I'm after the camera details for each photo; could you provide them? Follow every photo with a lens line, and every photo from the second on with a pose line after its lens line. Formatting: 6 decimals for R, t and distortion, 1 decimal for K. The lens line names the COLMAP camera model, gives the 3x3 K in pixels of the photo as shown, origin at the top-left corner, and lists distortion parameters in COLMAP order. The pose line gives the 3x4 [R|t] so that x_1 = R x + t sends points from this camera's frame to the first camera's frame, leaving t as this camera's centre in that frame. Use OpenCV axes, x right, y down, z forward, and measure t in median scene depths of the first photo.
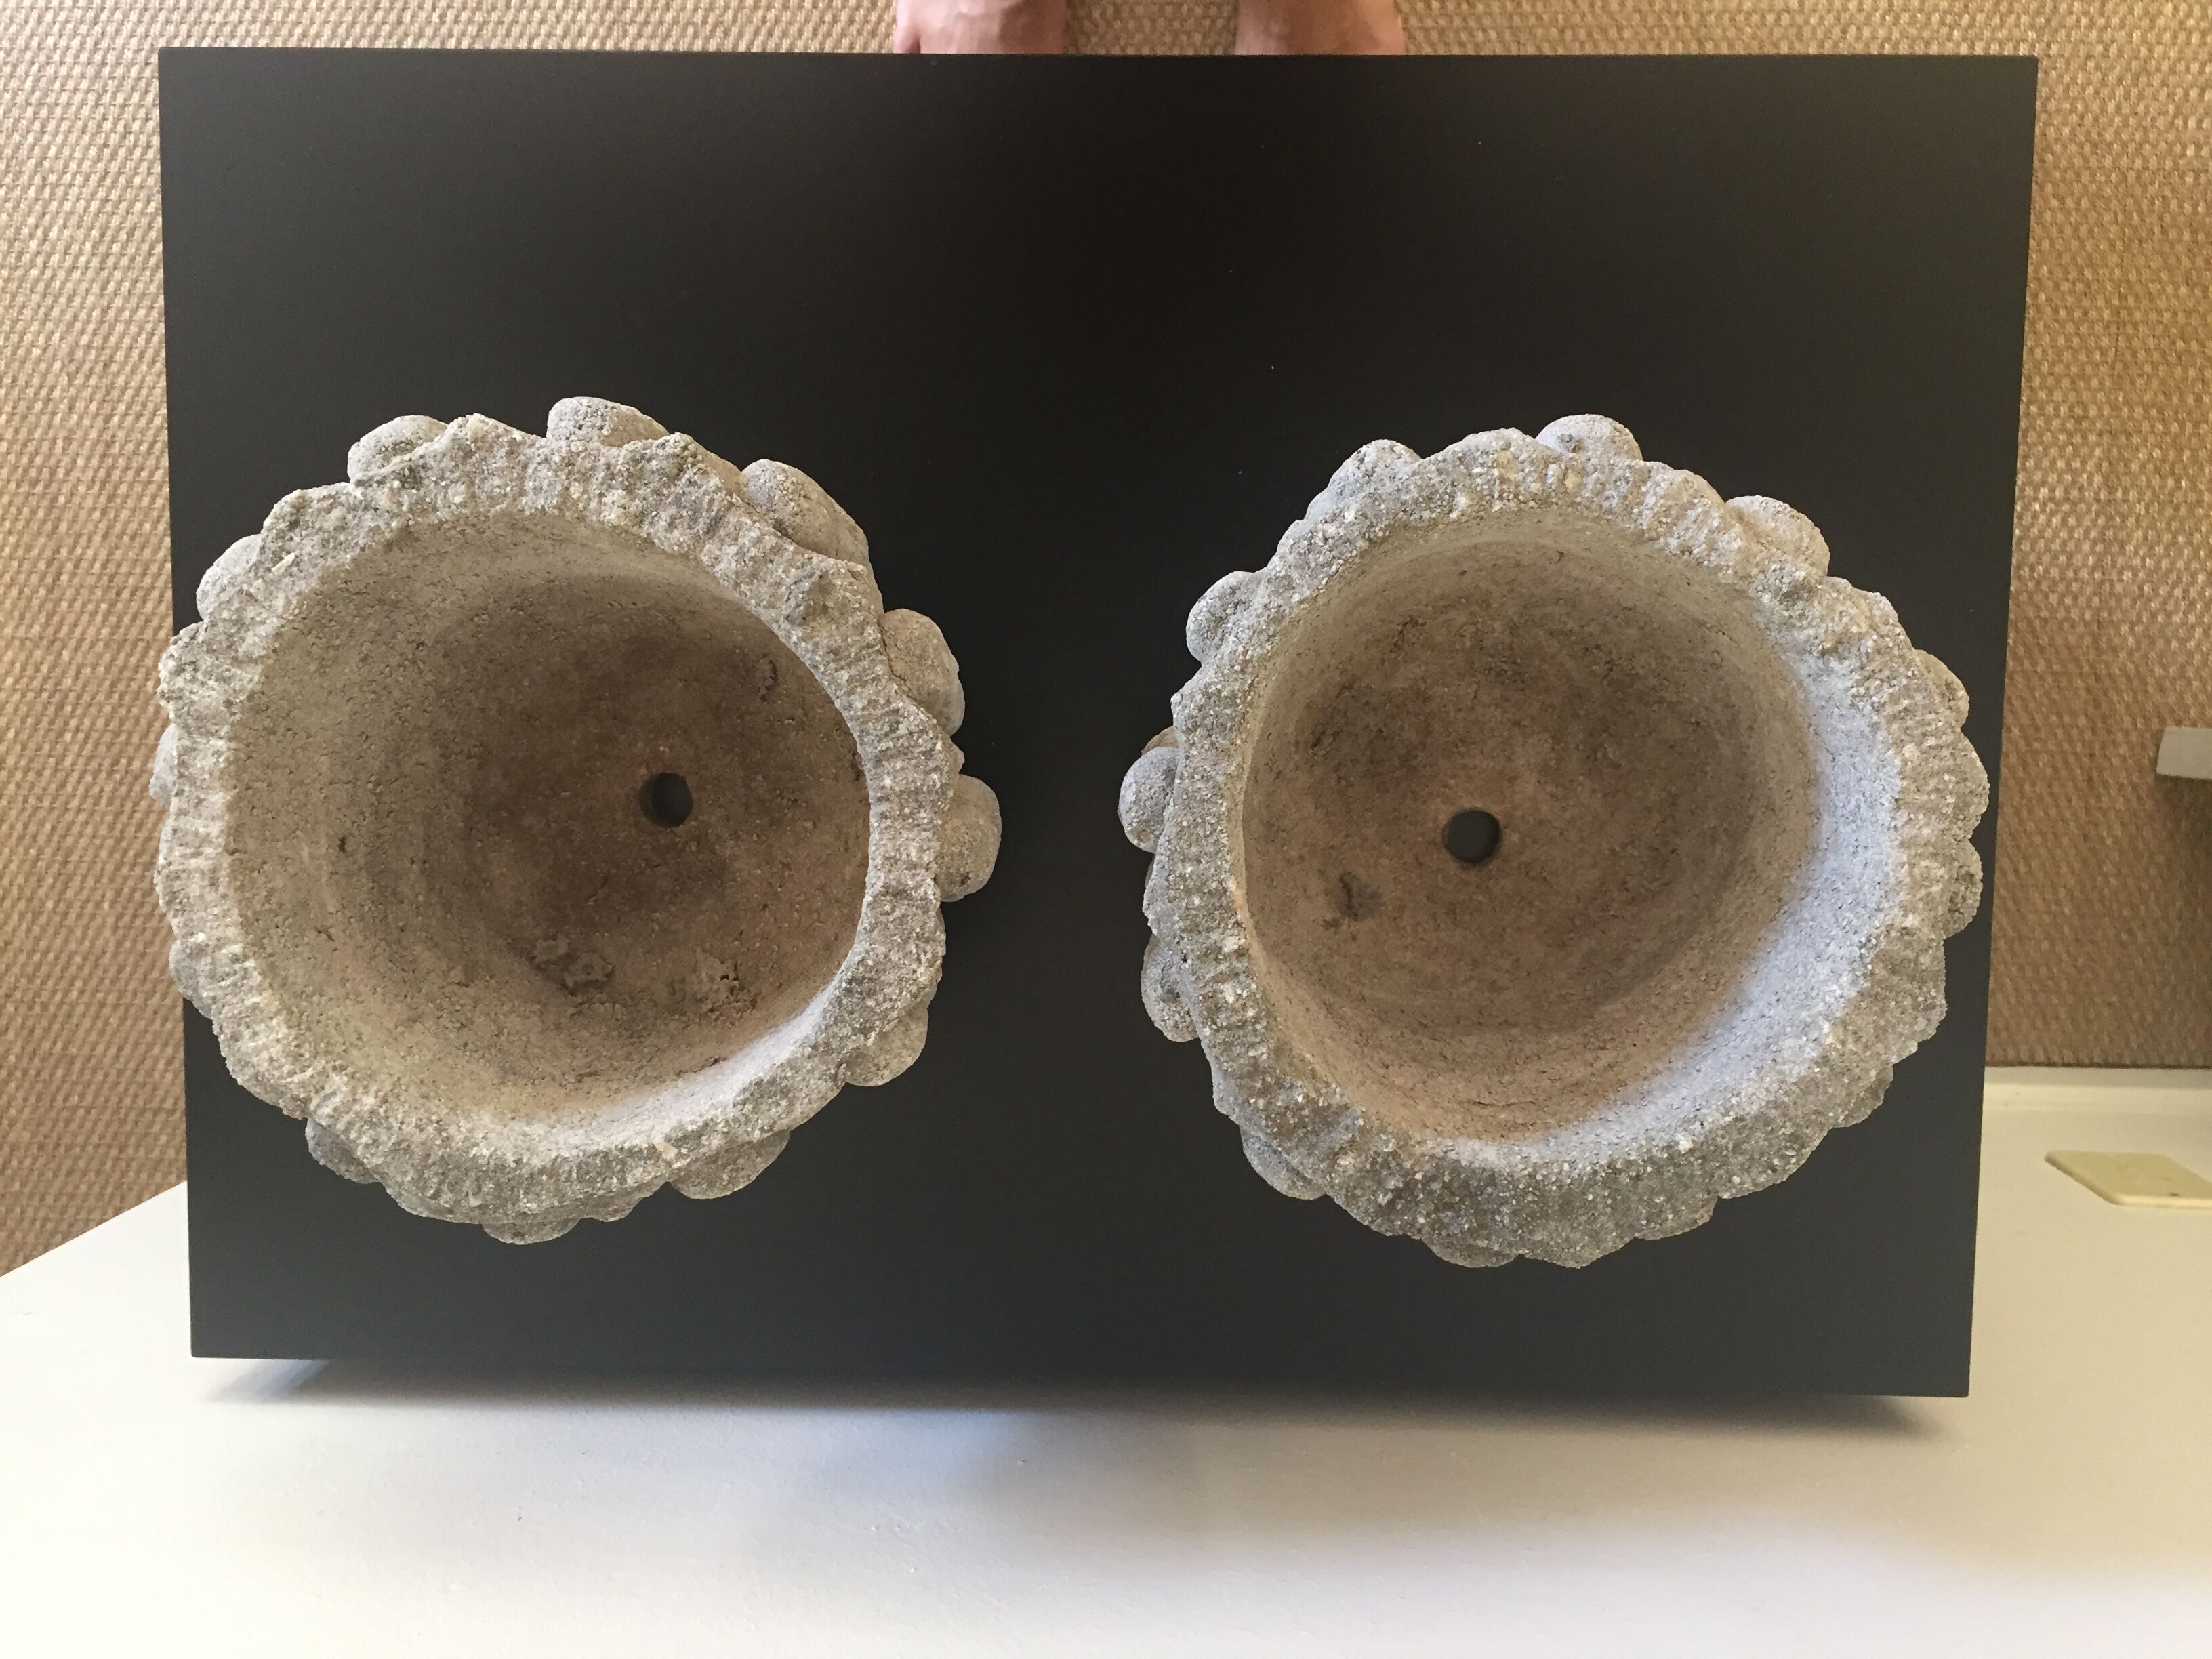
lens RADIAL K [[1891.9, 0, 1106.0], [0, 1891.9, 829.5], [0, 0, 1]] dist [0.001416, -0.002320]
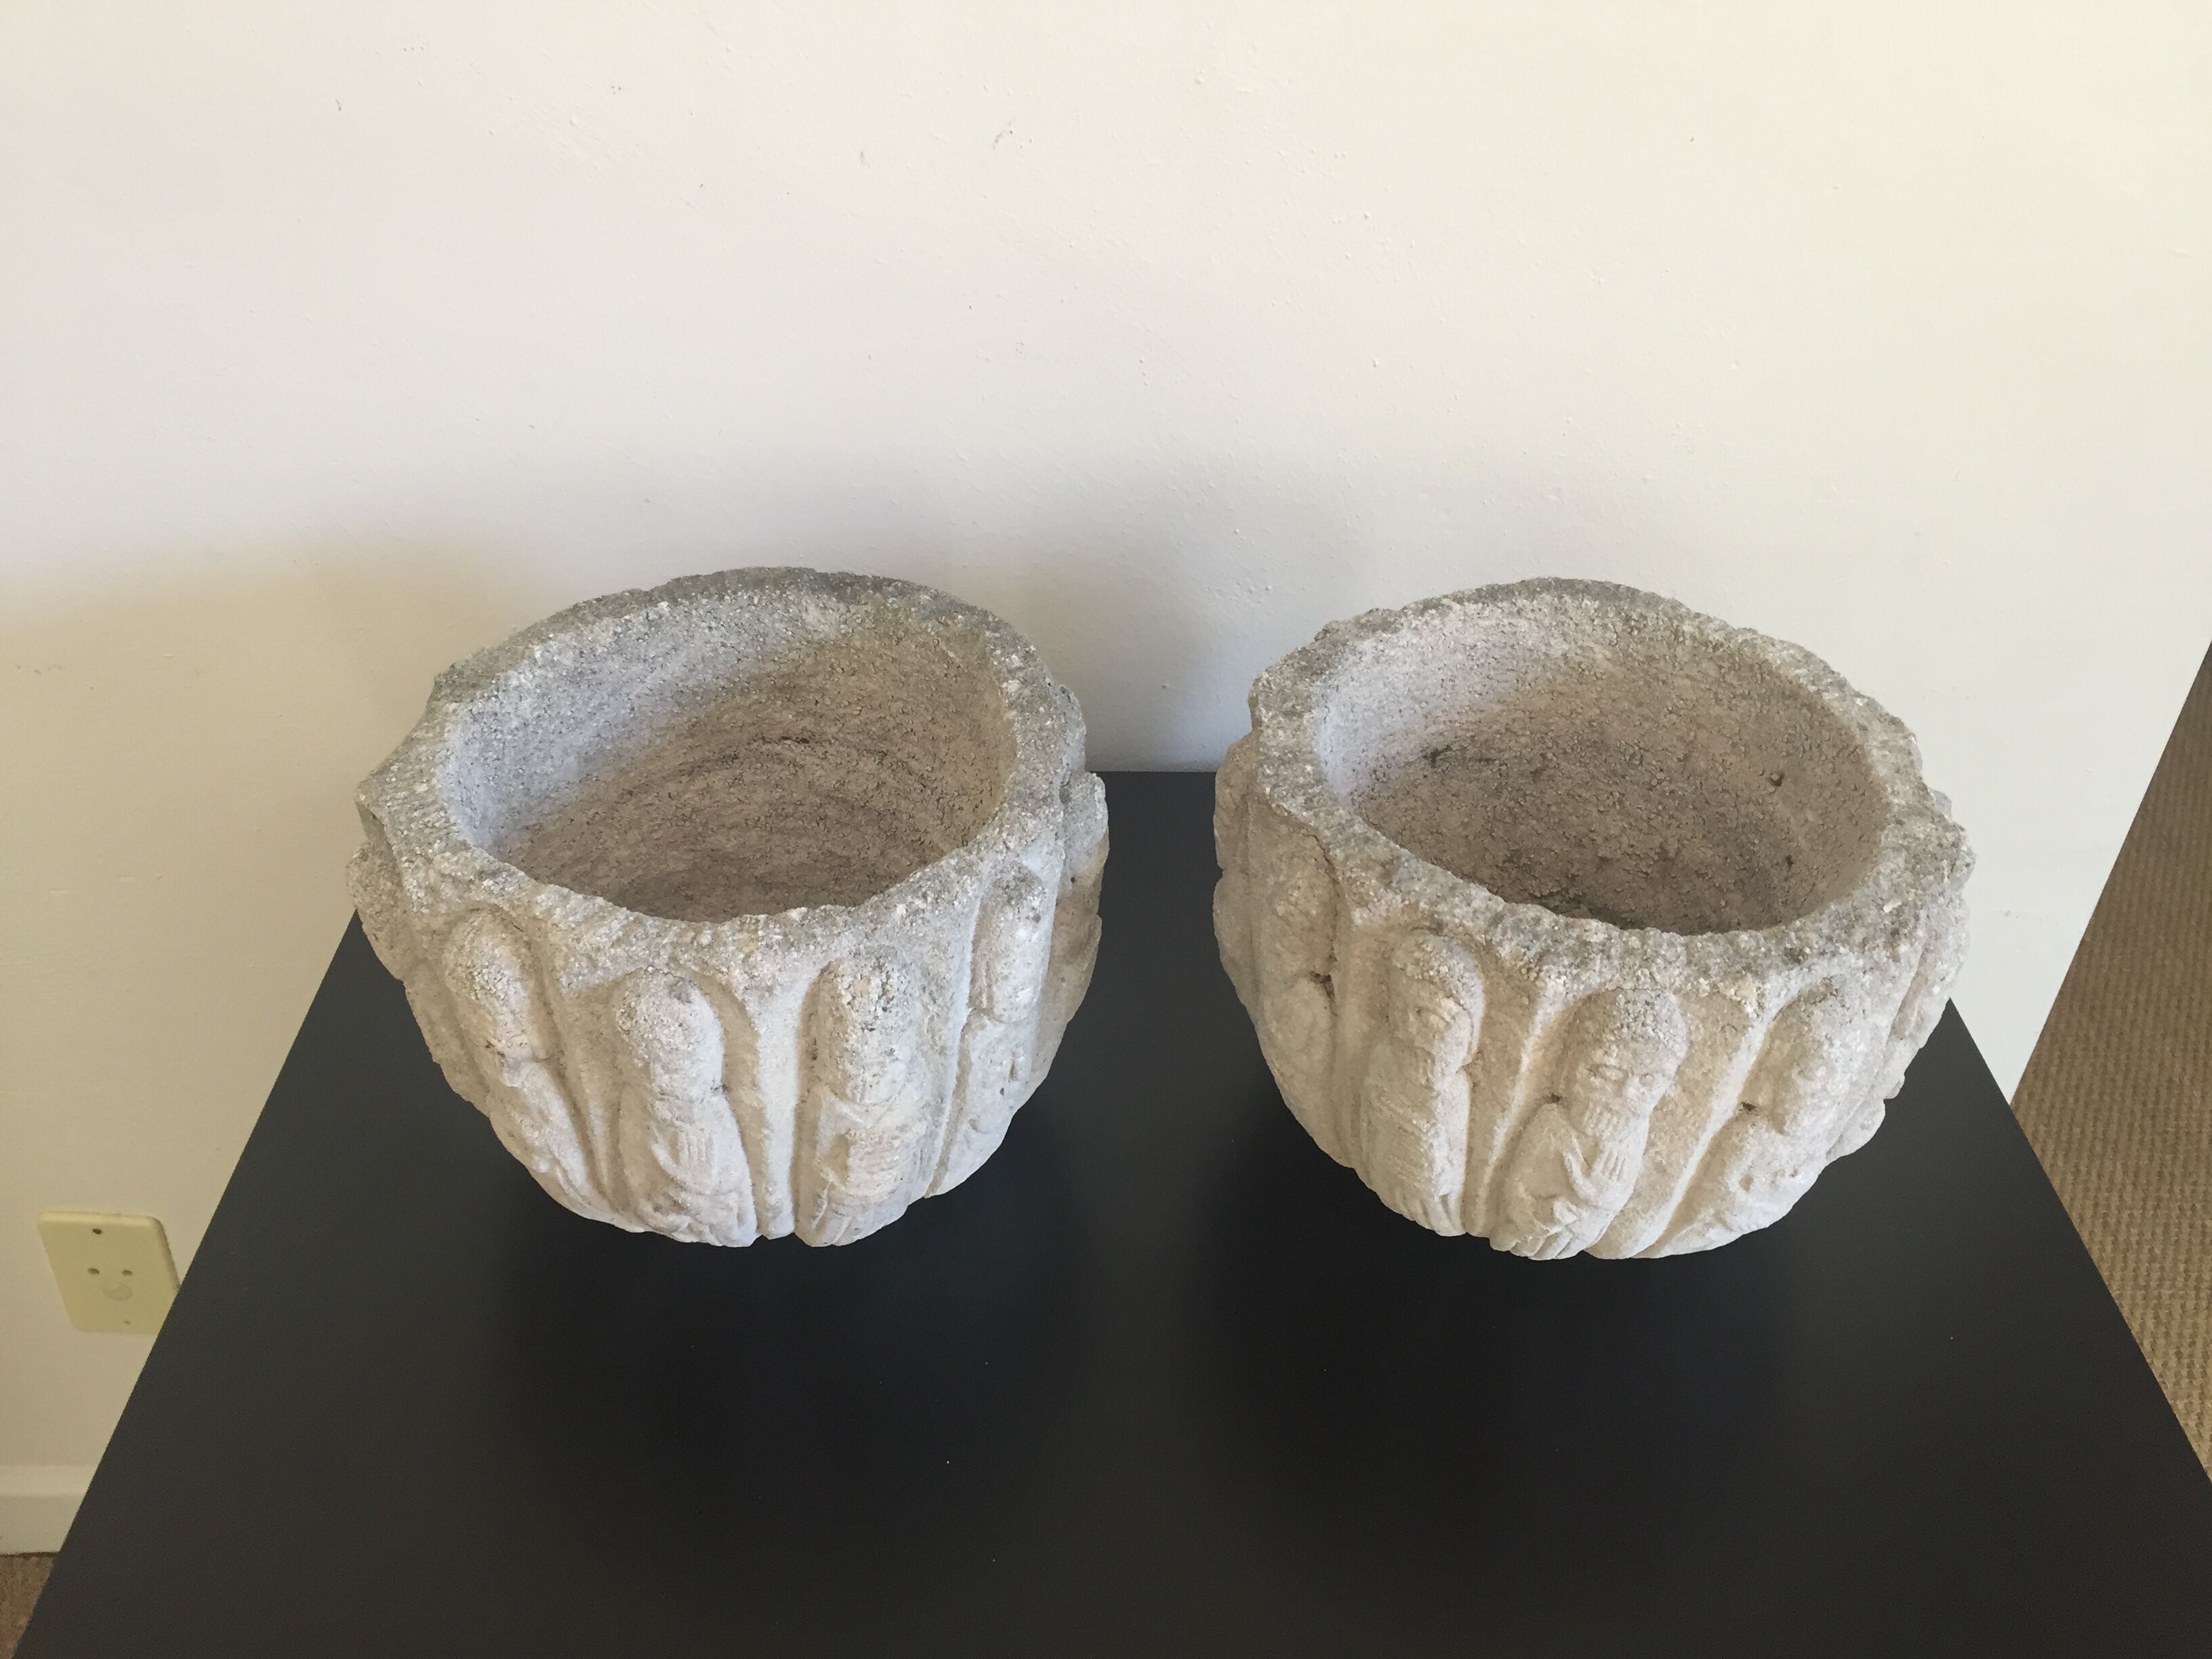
lens RADIAL K [[1891.9, 0, 1106.0], [0, 1891.9, 829.5], [0, 0, 1]] dist [0.001416, -0.002320]
pose [[-0.999501, 0.025928, -0.018069, 0.030783], [-0.030847, -0.676039, 0.736220, -0.901963], [0.006873, 0.736409, 0.676501, 0.240401]]
